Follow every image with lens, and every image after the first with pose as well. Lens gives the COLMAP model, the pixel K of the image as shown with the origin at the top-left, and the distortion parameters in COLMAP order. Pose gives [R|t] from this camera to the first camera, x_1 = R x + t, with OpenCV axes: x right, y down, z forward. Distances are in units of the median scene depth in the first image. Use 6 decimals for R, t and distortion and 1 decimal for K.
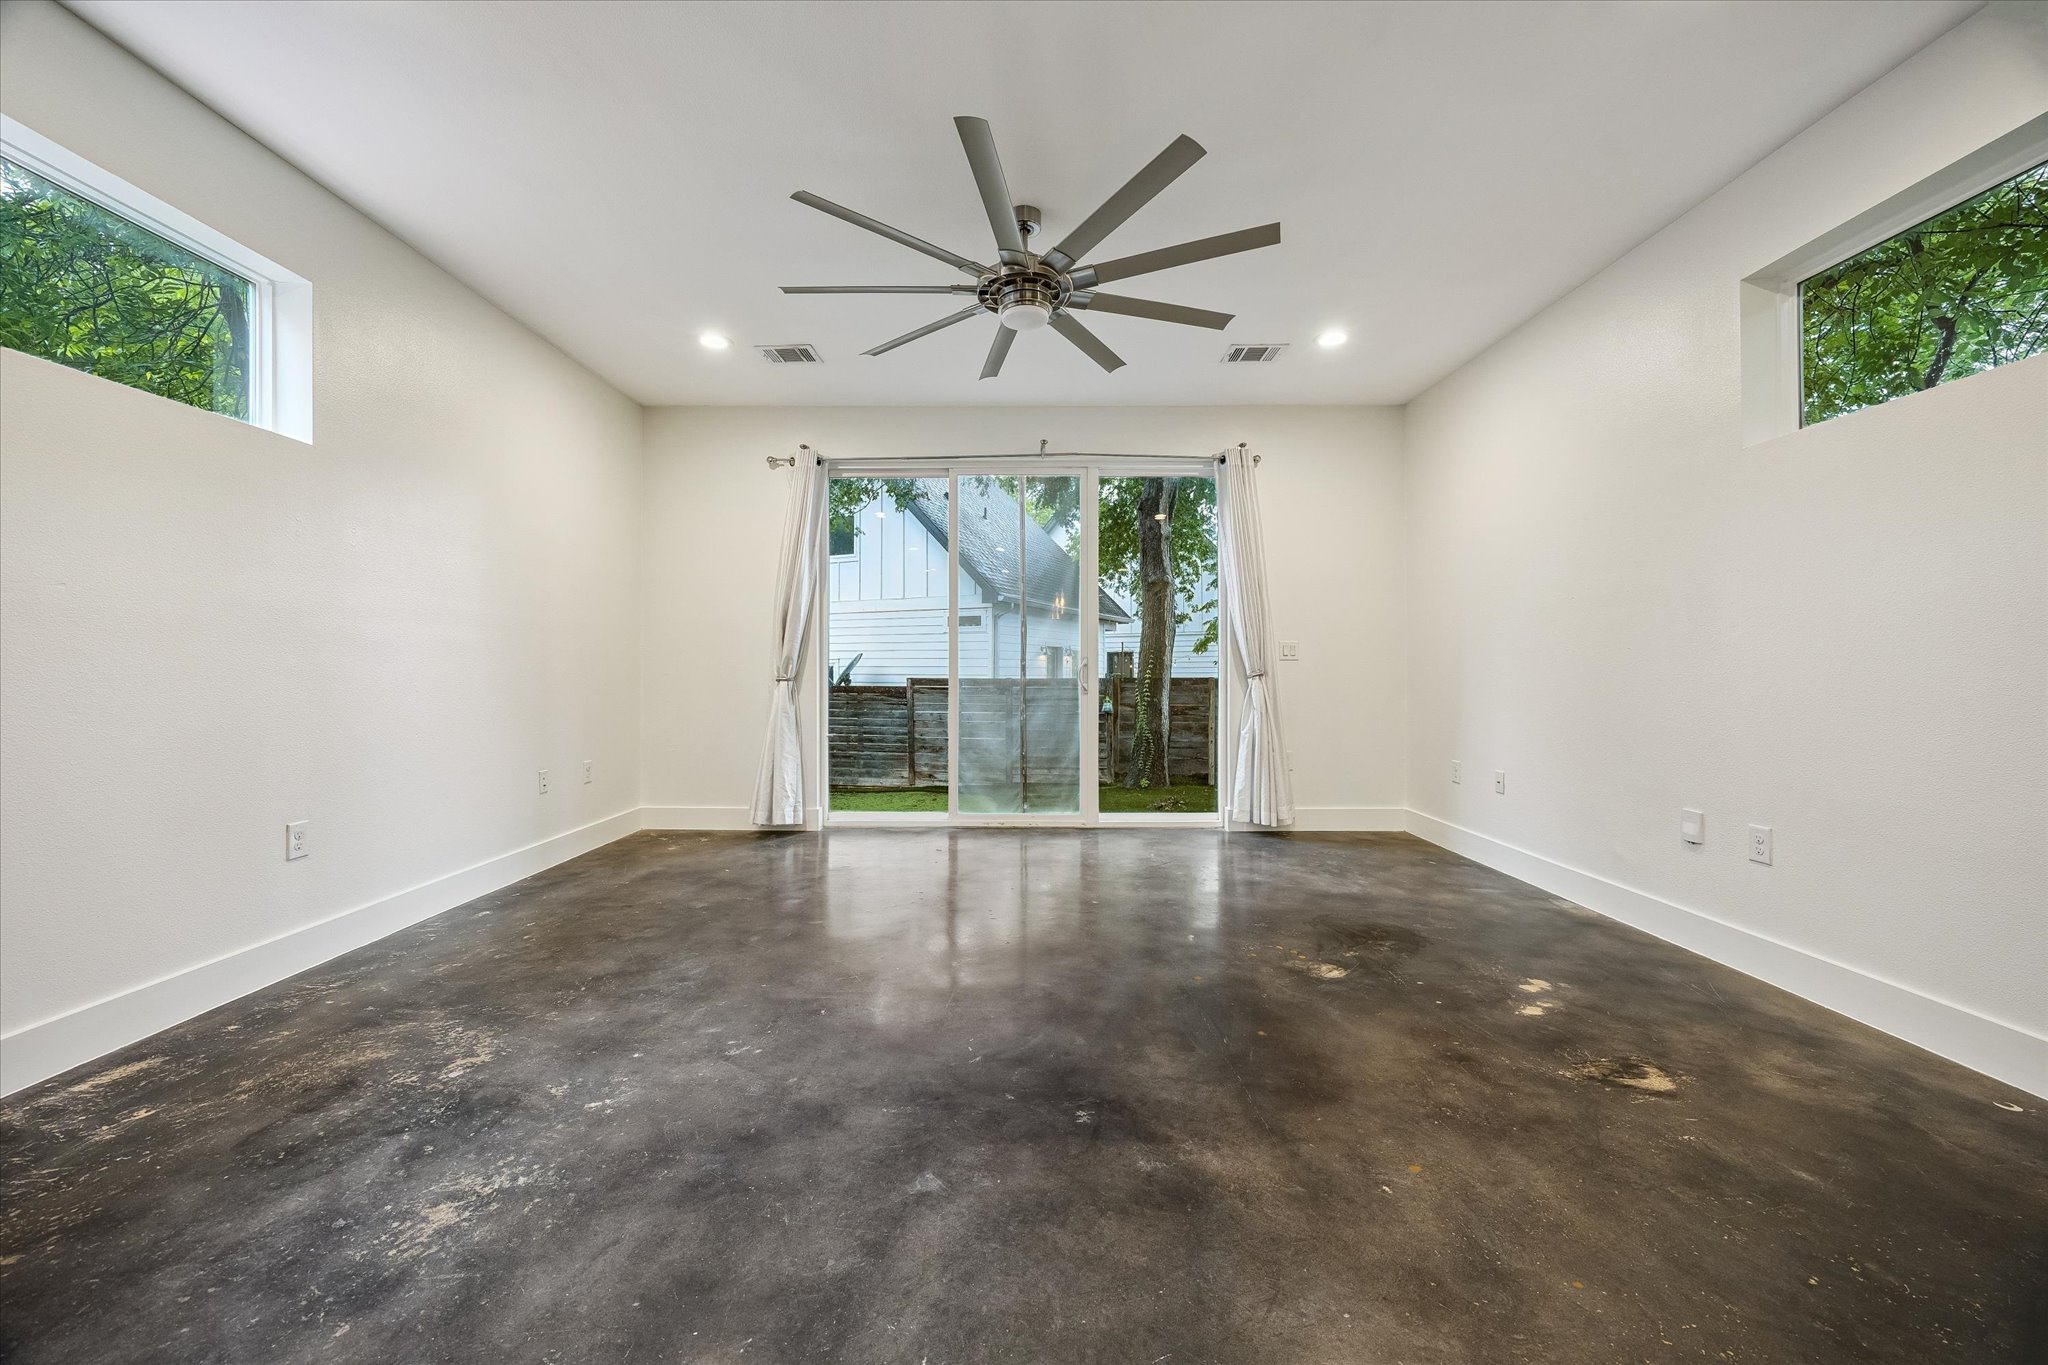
lens RADIAL K [[781.9, 0, 1009.8], [0, 781.9, 661.7], [0, 0, 1]] dist [-0.000322, -0.000780]
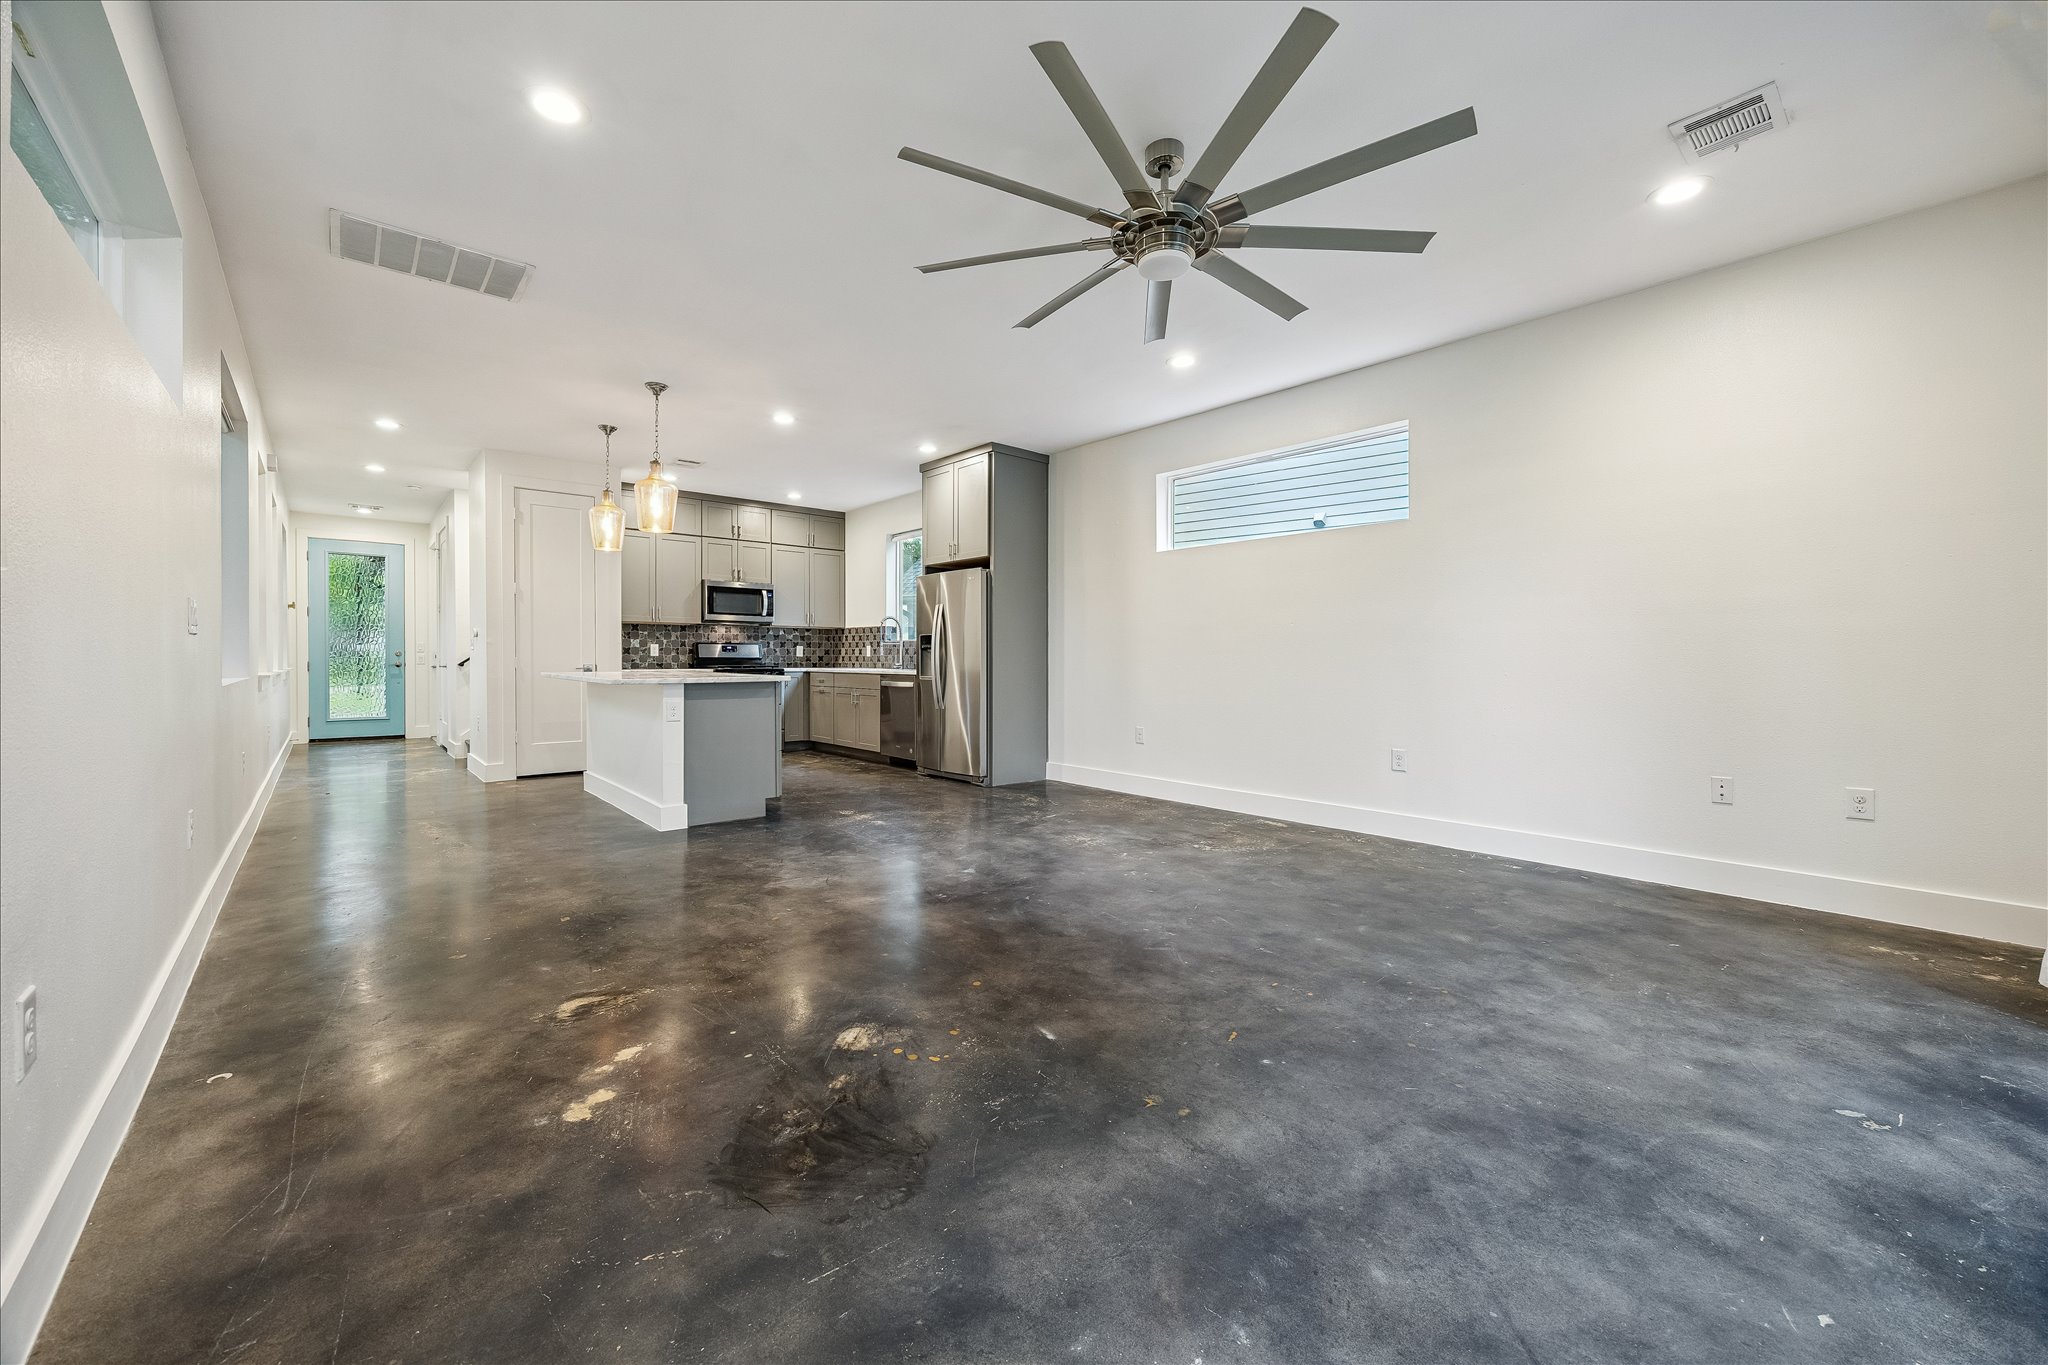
lens RADIAL K [[781.9, 0, 1012.3], [0, 781.9, 666.7], [0, 0, 1]] dist [-0.000322, -0.000780]
pose [[-0.746169, 0.003193, -0.665749, 0.440529], [0.004633, 0.999989, -0.000396, 0.012820], [0.665741, -0.003380, -0.746176, 0.915370]]
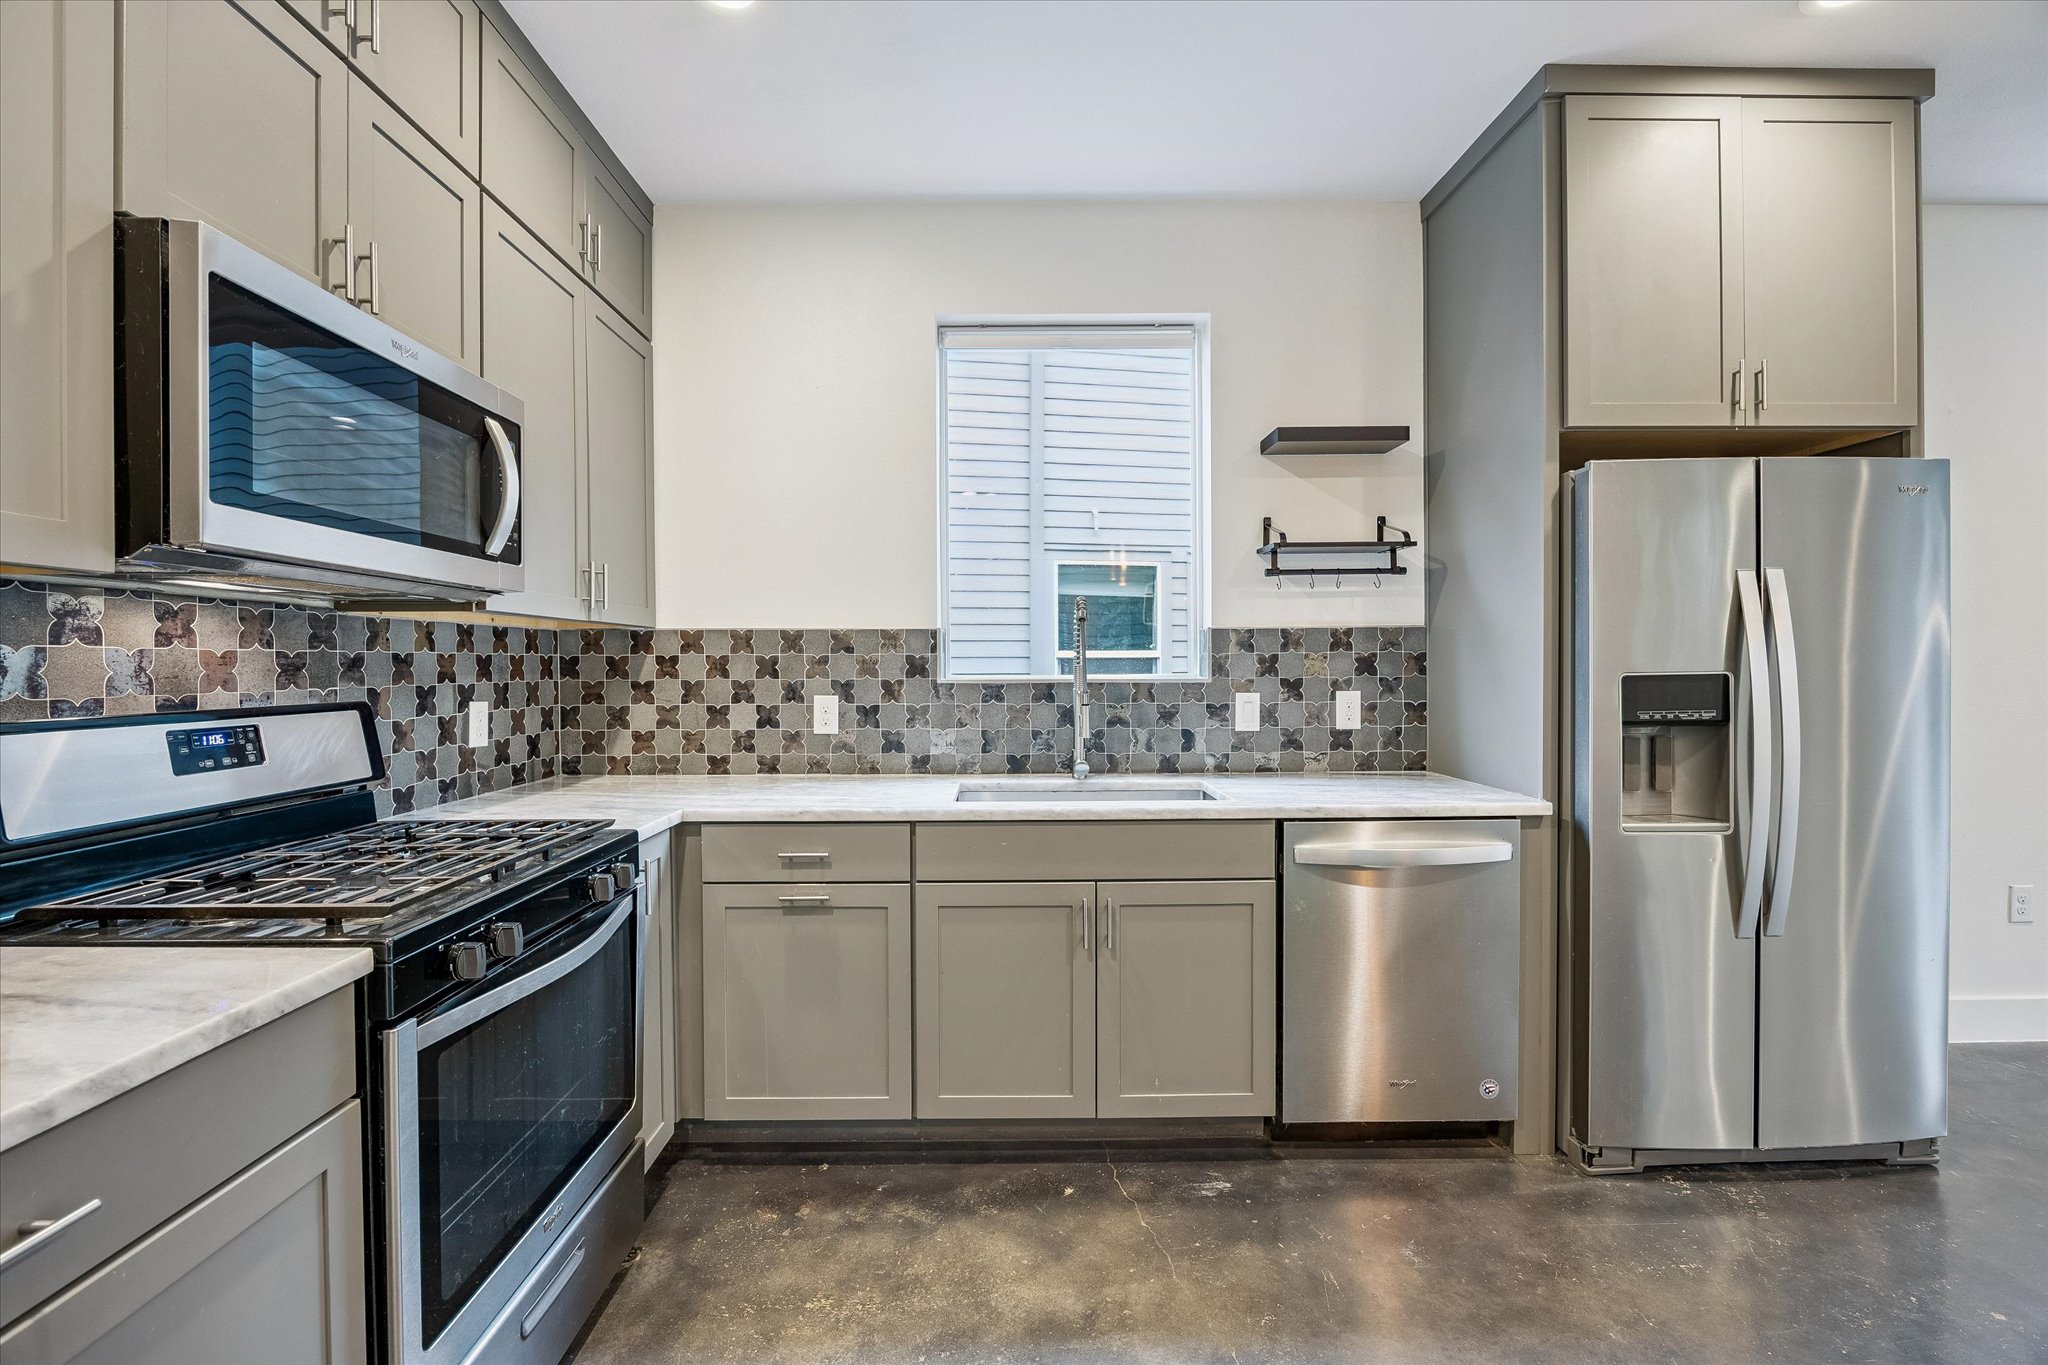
lens RADIAL K [[866.8, 0, 1018.6], [0, 866.8, 670.8], [0, 0, 1]] dist [-0.010065, 0.000492]
pose [[0.017454, 0.001954, -0.999846, 0.059151], [0.019686, 0.999804, 0.002298, -0.051885], [0.999654, -0.019723, 0.017413, -0.514714]]
